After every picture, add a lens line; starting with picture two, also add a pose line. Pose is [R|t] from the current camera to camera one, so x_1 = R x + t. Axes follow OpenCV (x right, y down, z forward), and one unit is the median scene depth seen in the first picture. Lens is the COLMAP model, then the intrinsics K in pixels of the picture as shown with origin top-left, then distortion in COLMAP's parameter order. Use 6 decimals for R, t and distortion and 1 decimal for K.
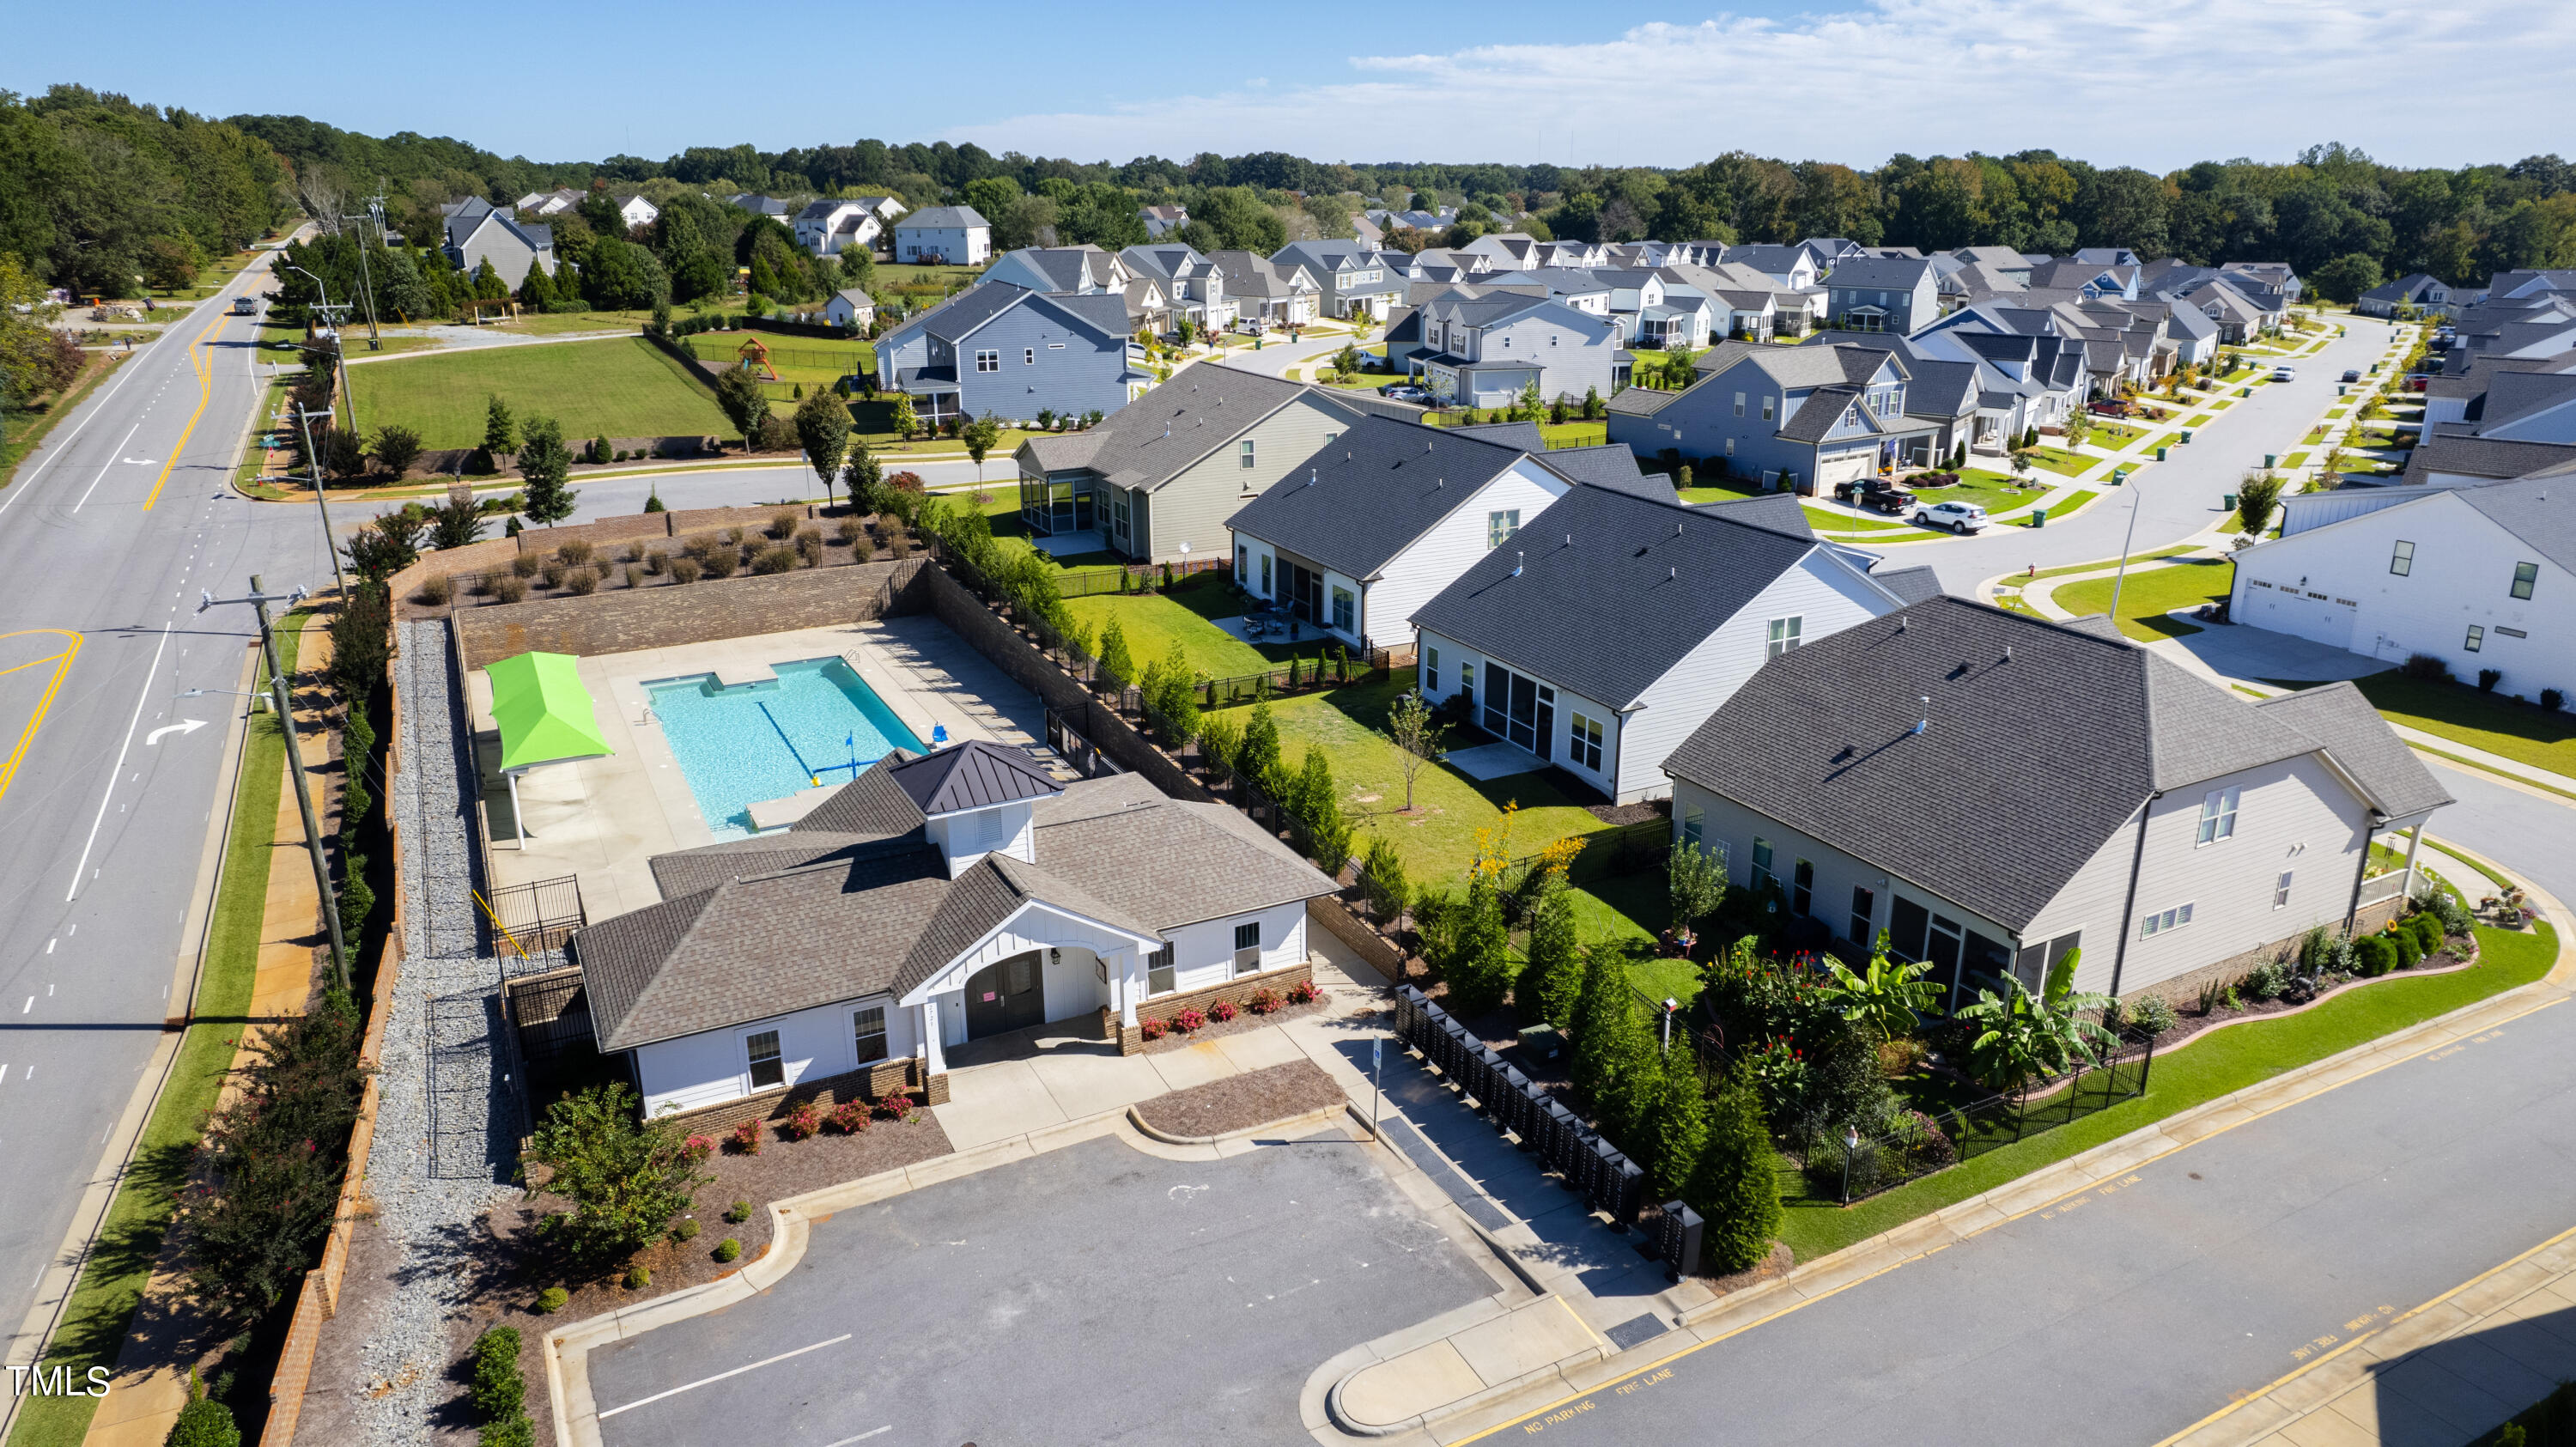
lens RADIAL K [[1649.5, 0, 1288.0], [0, 1649.5, 723.5], [0, 0, 1]] dist [-0.066712, 0.067694]
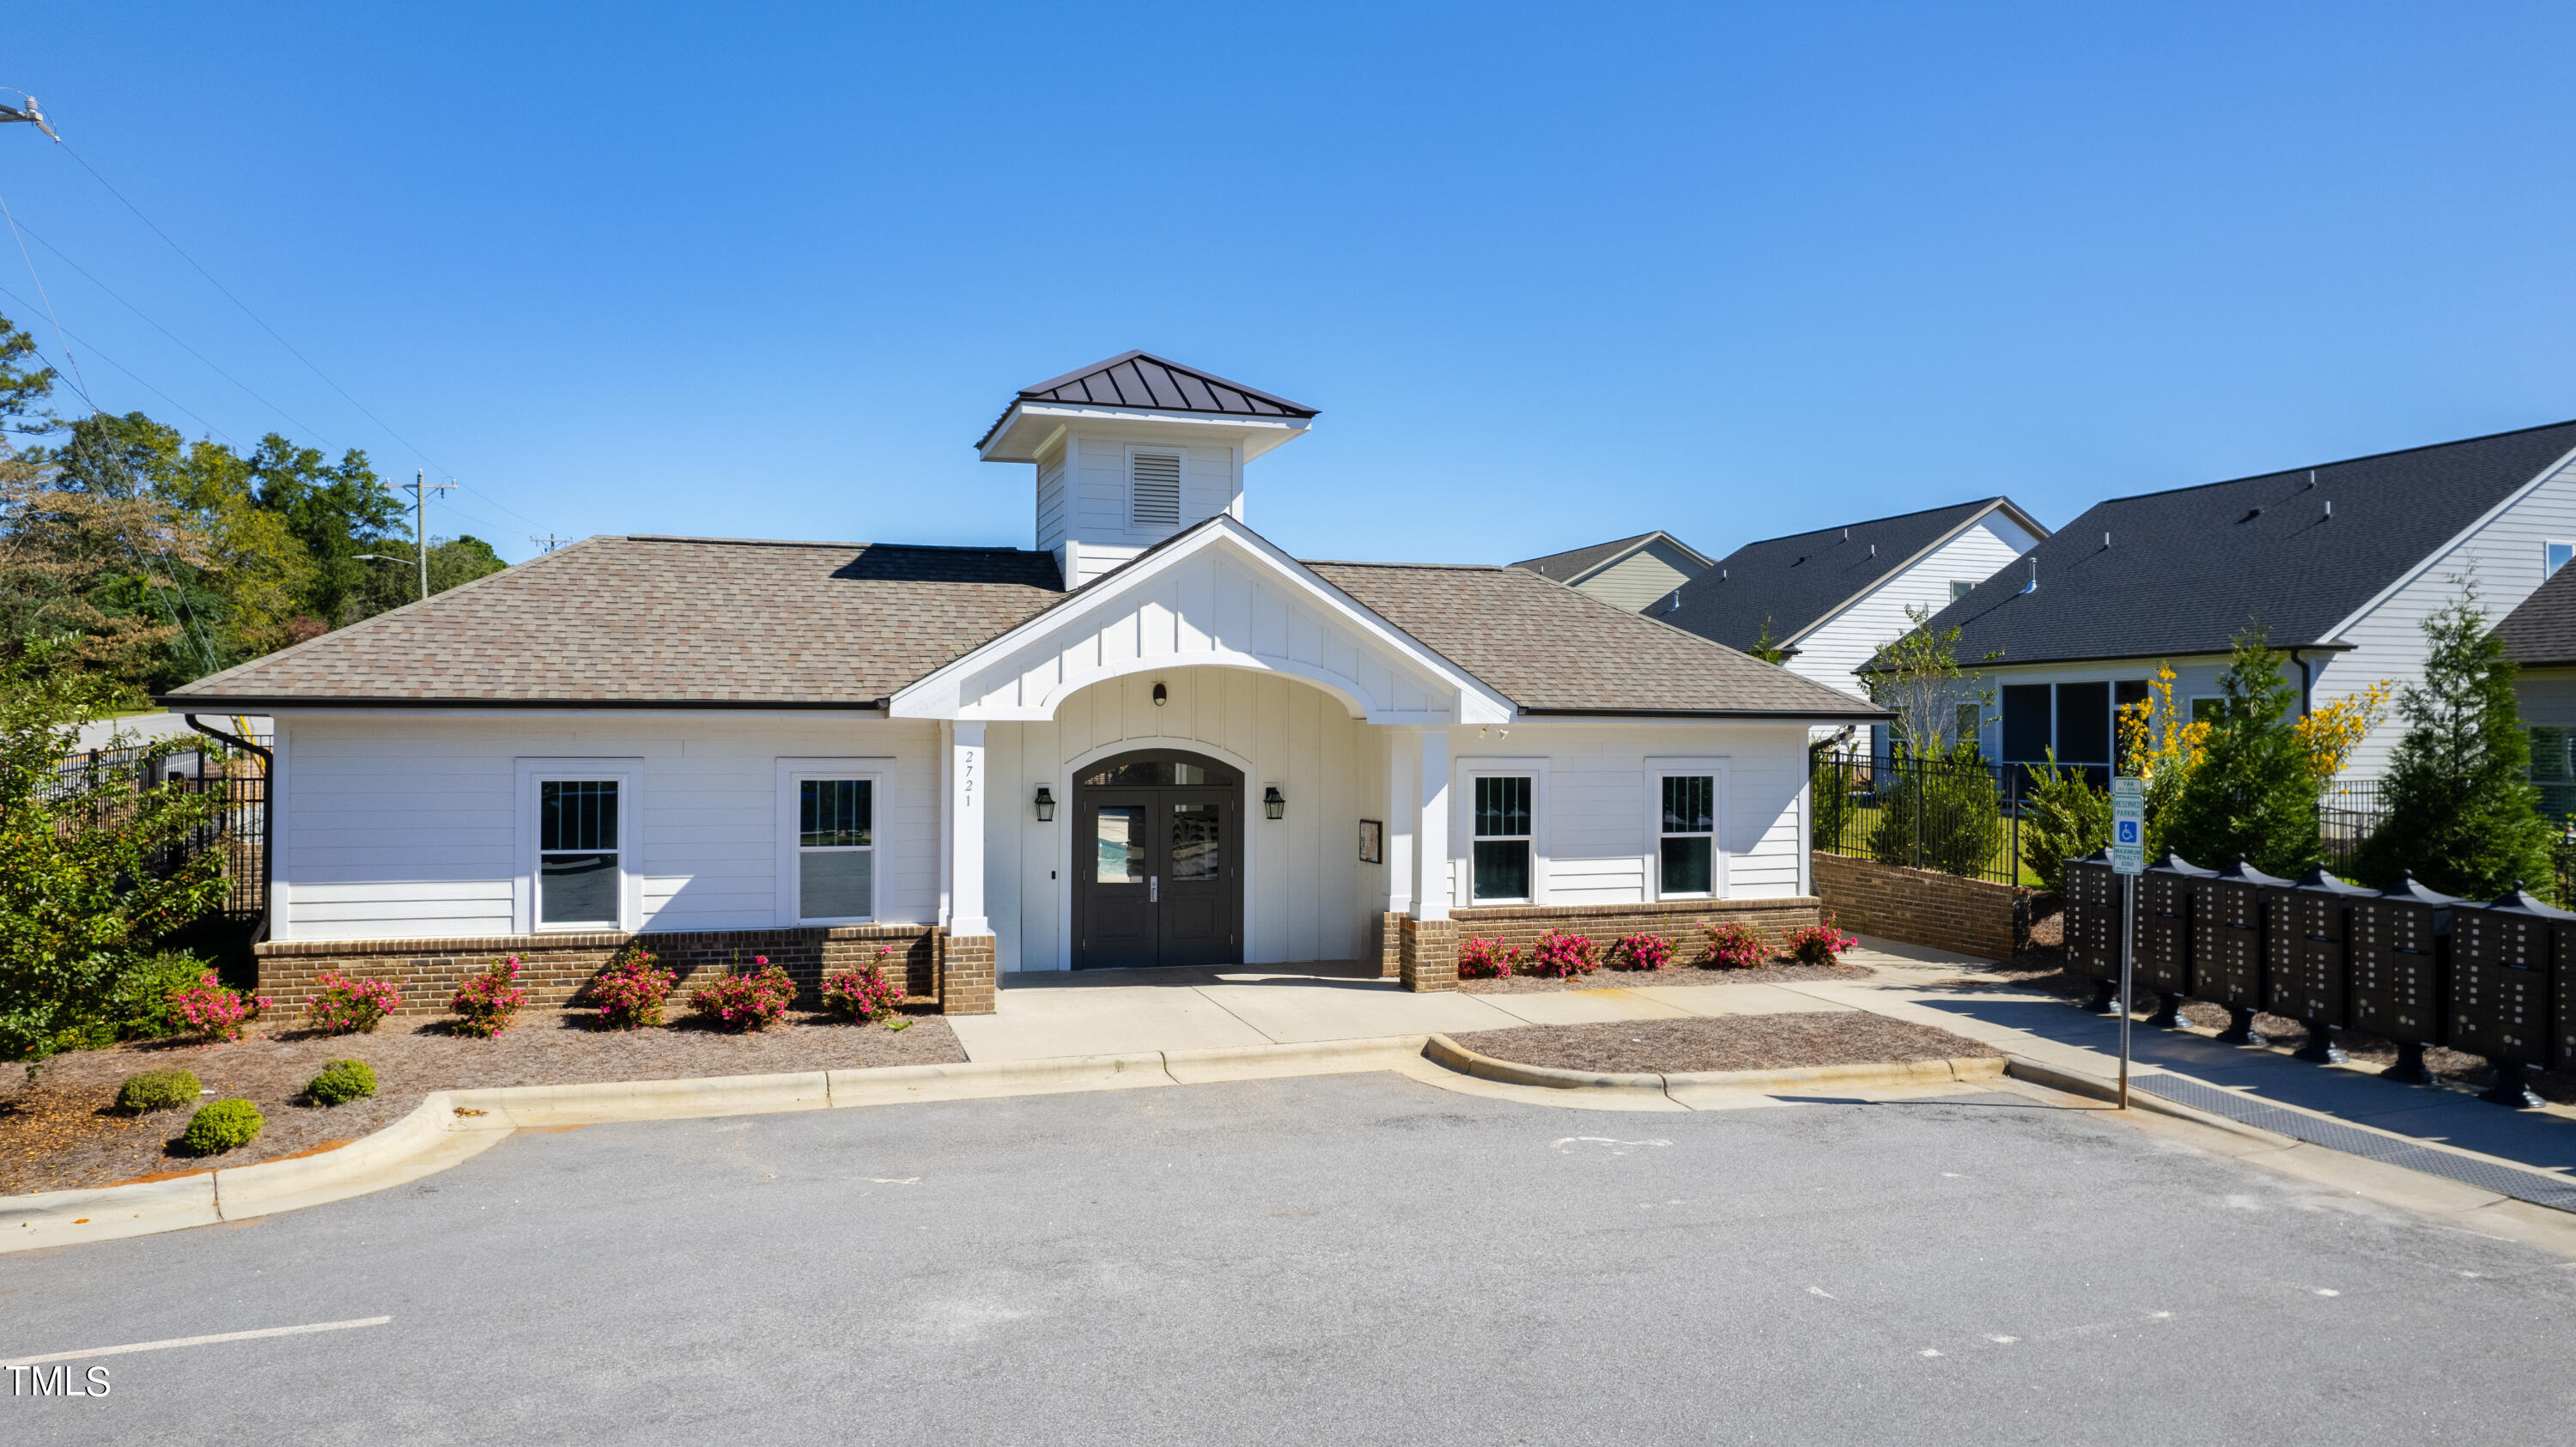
lens RADIAL K [[1637.3, 0, 1288.0], [0, 1637.3, 723.5], [0, 0, 1]] dist [-0.092862, 0.097315]
pose [[0.986014, 0.005006, -0.166589, -0.062468], [-0.061005, 0.941023, -0.332797, 0.279952], [0.155098, 0.338305, 0.928167, 0.578574]]
